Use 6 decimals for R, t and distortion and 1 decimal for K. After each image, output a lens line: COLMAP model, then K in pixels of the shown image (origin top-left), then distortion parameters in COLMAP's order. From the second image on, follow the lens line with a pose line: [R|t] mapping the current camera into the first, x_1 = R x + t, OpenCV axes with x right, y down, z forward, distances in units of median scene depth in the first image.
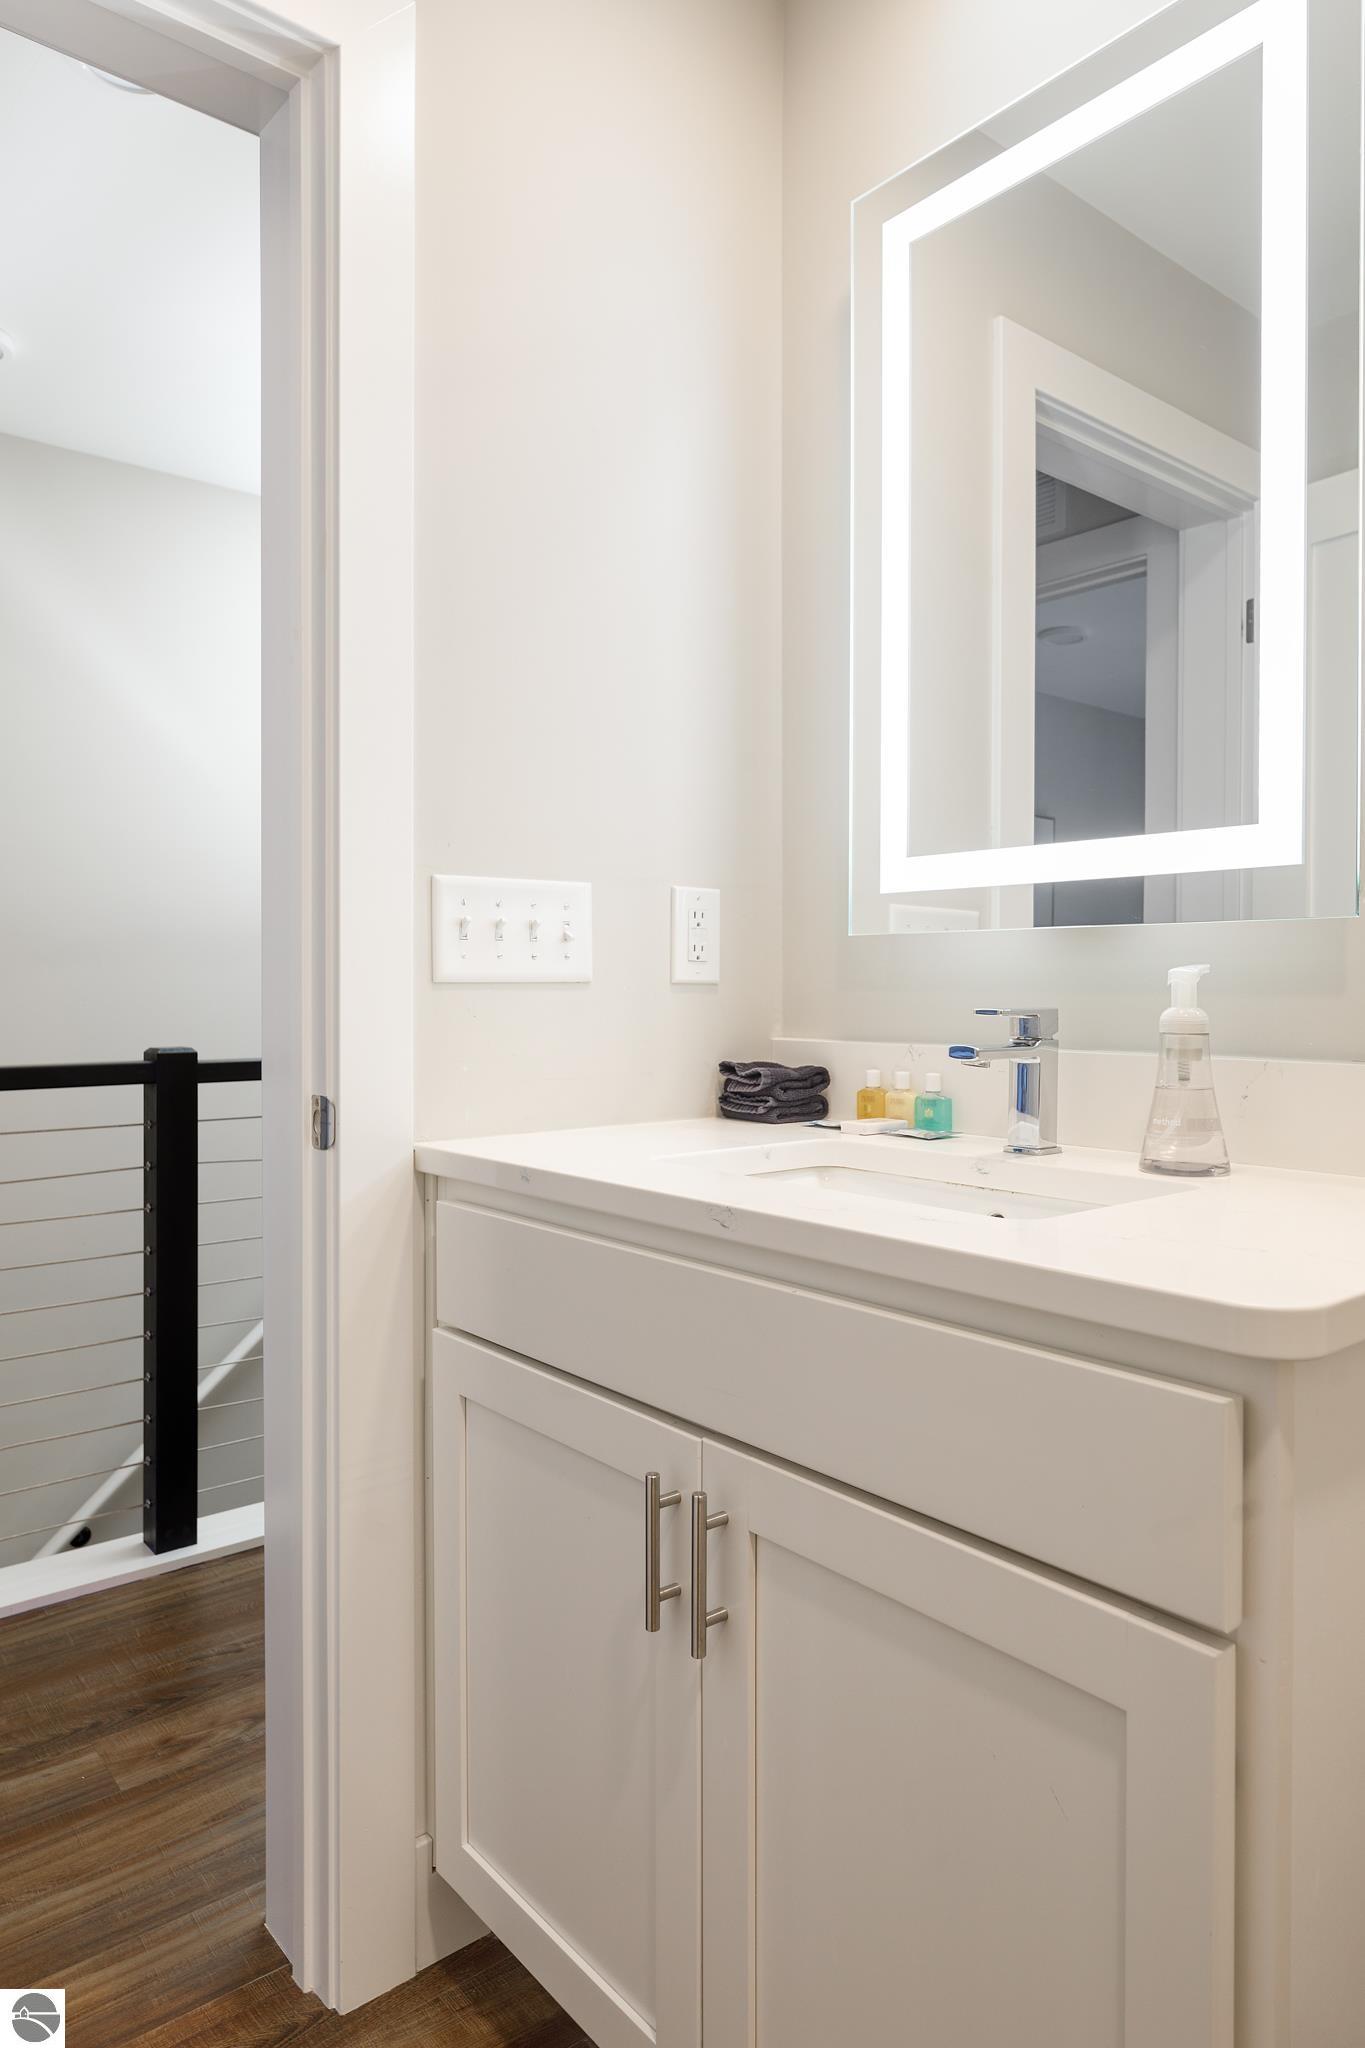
lens RADIAL K [[1290.9, 0, 684.9], [0, 1290.9, 1011.0], [0, 0, 1]] dist [0.024974, 0.001019]
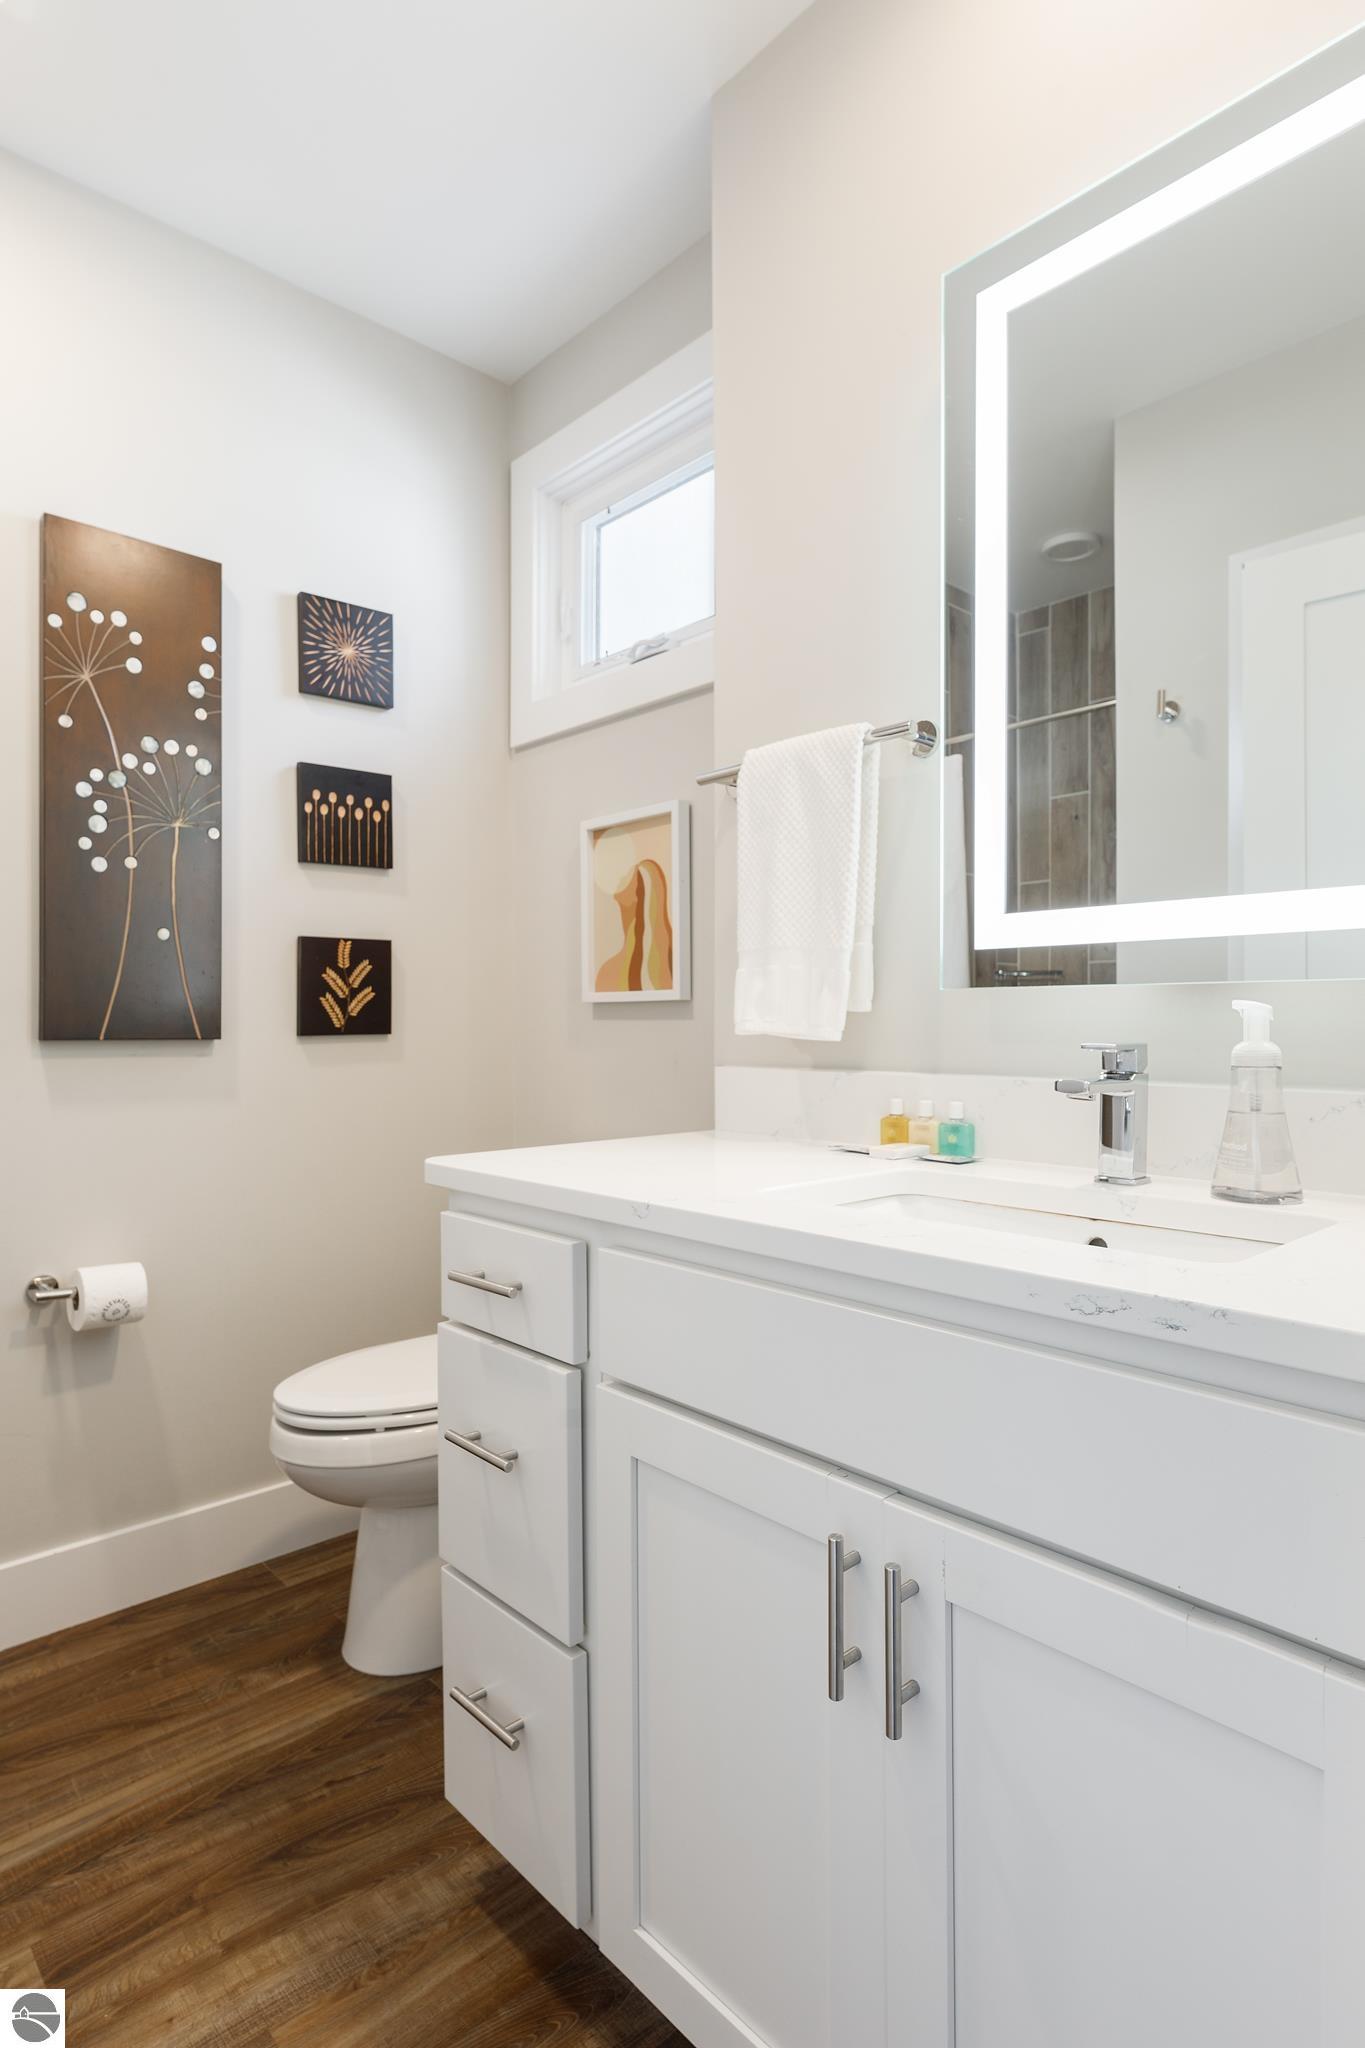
lens RADIAL K [[1081.1, 0, 676.8], [0, 1081.1, 1030.0], [0, 0, 1]] dist [0.002592, 0.000550]
pose [[0.999101, -0.001272, 0.042369, -0.121255], [0.001835, 0.999910, -0.013255, -0.001691], [-0.042348, 0.013320, 0.999014, 0.144549]]
